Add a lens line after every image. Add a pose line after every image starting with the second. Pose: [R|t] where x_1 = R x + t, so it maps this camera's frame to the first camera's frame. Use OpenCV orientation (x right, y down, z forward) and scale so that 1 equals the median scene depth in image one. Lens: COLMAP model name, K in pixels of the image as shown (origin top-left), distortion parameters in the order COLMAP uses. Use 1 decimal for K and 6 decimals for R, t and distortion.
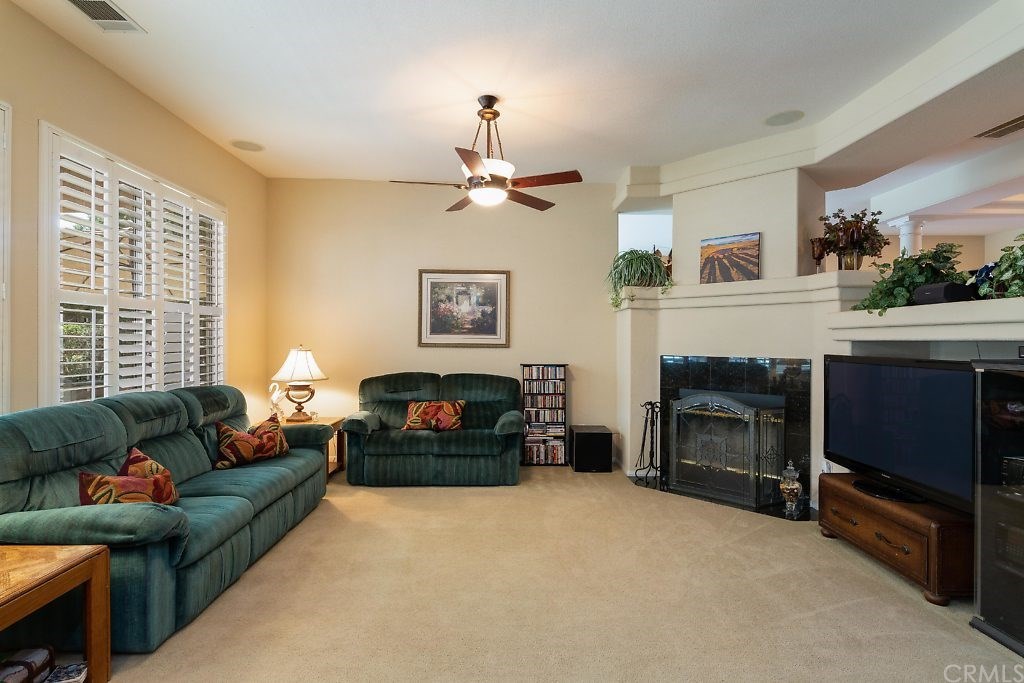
lens RADIAL K [[497.6, 0, 507.0], [0, 497.6, 341.8], [0, 0, 1]] dist [0.003310, 0.000101]
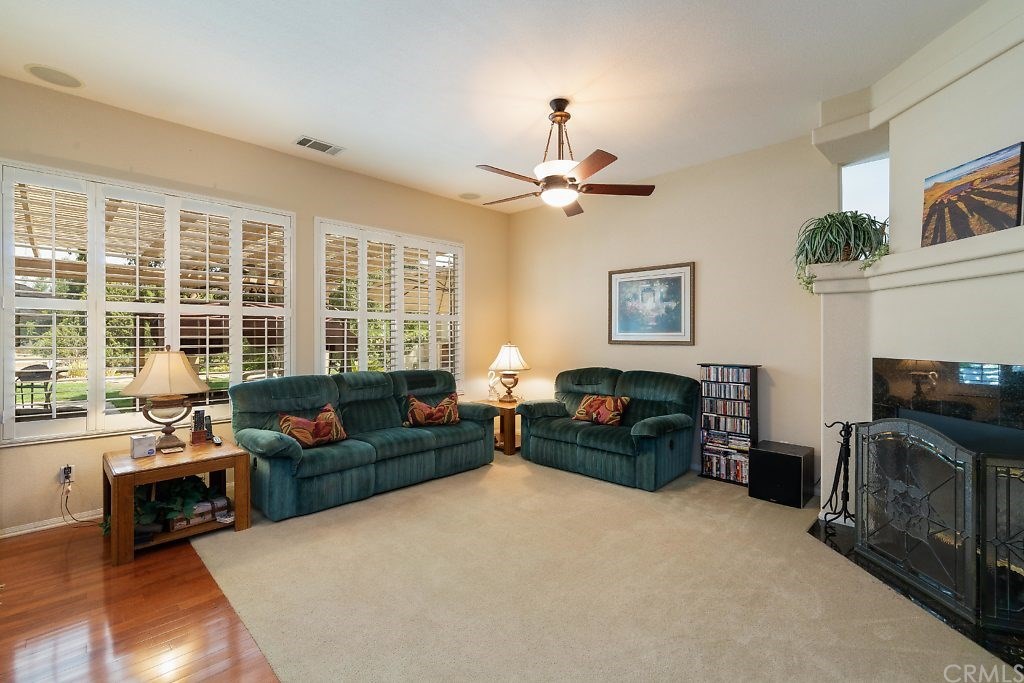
lens RADIAL K [[442.8, 0, 514.5], [0, 442.8, 339.5], [0, 0, 1]] dist [0.001513, 0.001060]
pose [[0.710533, -0.003186, -0.703656, 0.380790], [0.002411, 0.999995, -0.002093, 0.001974], [0.703659, -0.000209, 0.710538, 0.203669]]
